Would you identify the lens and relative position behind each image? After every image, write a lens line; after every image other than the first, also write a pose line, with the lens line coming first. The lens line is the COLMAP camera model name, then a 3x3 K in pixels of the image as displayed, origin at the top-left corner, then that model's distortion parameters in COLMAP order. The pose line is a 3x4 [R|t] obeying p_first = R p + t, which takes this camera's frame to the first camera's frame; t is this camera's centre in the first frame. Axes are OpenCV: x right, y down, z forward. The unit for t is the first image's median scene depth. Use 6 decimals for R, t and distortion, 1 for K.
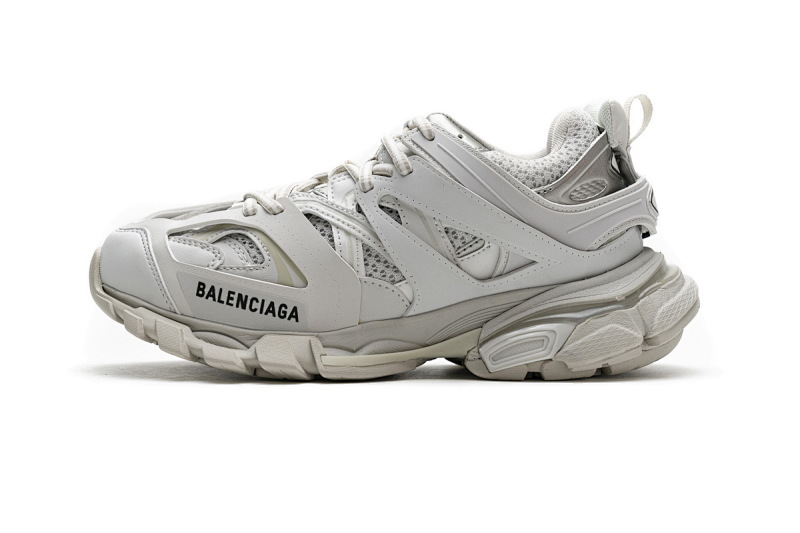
lens RADIAL K [[1494.0, 0, 402.5], [0, 1494.0, 260.6], [0, 0, 1]] dist [0.022829, 0.000000]
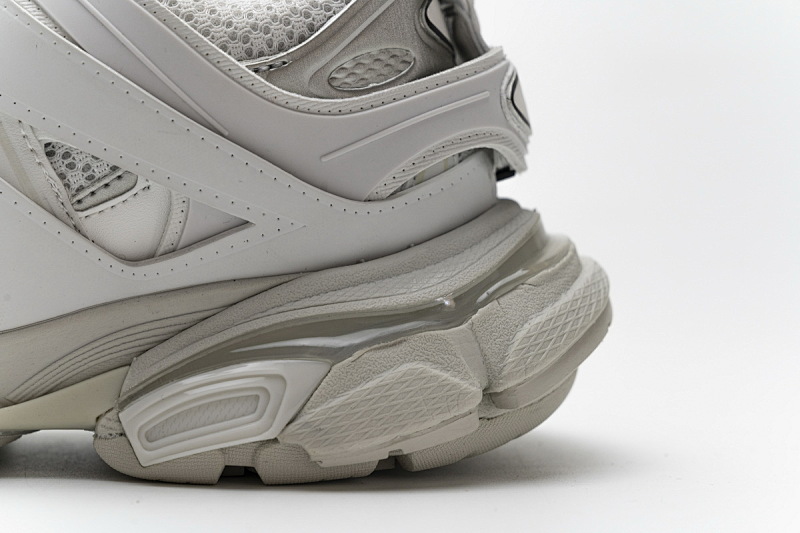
lens RADIAL K [[1566.2, 0, 397.2], [0, 1566.2, 271.7], [0, 0, 1]] dist [0.008653, 0.000000]
pose [[0.999469, 0.013551, 0.029629, 0.120288], [-0.014214, 0.999651, 0.022278, 0.004465], [-0.029316, -0.022688, 0.999313, 0.523544]]
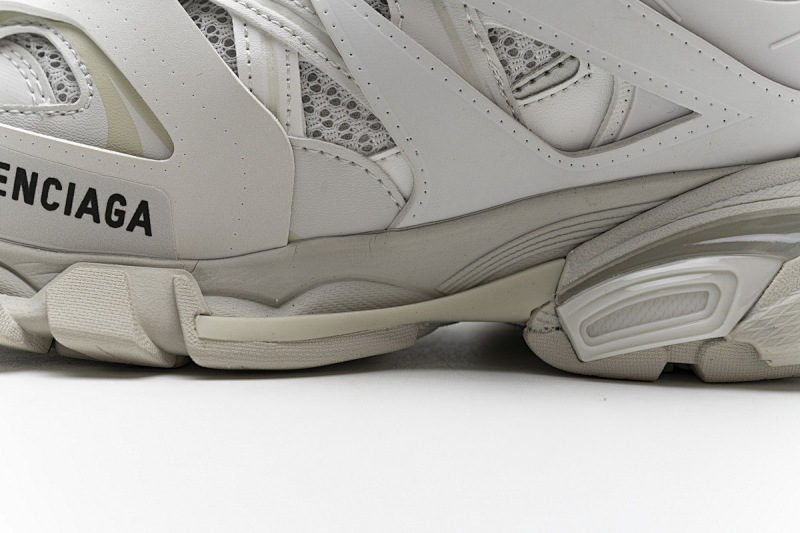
lens RADIAL K [[1566.2, 0, 398.3], [0, 1566.2, 269.9], [0, 0, 1]] dist [0.008653, 0.000000]
pose [[0.998997, 0.028333, -0.034677, 0.019732], [-0.024926, 0.995163, 0.095018, 0.005112], [0.037201, -0.094059, 0.994871, 0.536145]]
